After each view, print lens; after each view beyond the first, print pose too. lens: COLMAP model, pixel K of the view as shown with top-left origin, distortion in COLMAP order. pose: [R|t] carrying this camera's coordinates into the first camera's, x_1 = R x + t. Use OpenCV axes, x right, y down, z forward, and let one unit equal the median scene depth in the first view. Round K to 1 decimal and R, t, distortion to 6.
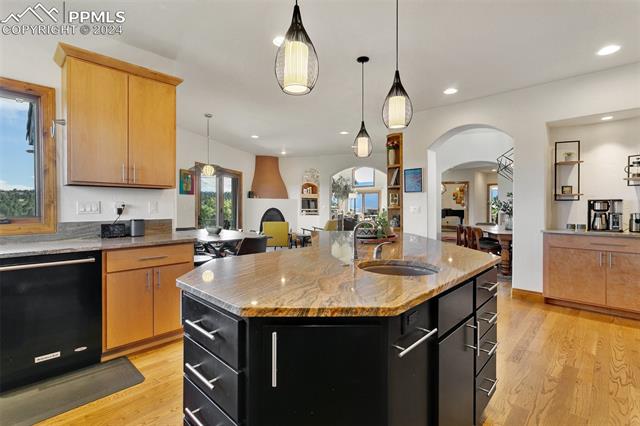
lens RADIAL K [[301.9, 0, 317.3], [0, 301.9, 206.5], [0, 0, 1]] dist [0.000953, 0.000301]
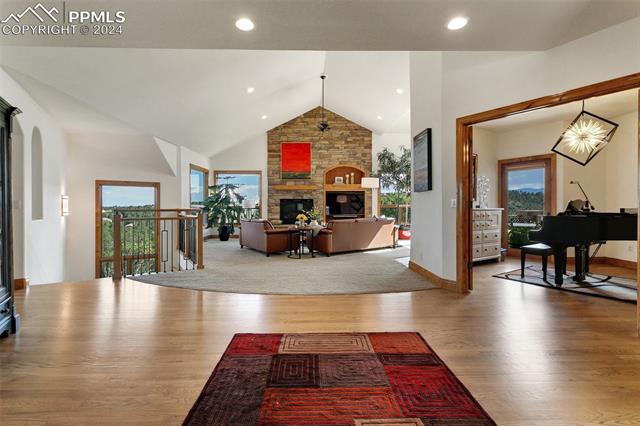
lens RADIAL K [[301.9, 0, 317.3], [0, 301.9, 206.5], [0, 0, 1]] dist [0.000953, 0.000301]
pose [[0.711461, -0.004857, -0.702709, 0.348955], [0.003287, 0.999988, -0.003584, 0.004897], [0.702718, 0.000240, 0.711468, 0.517612]]
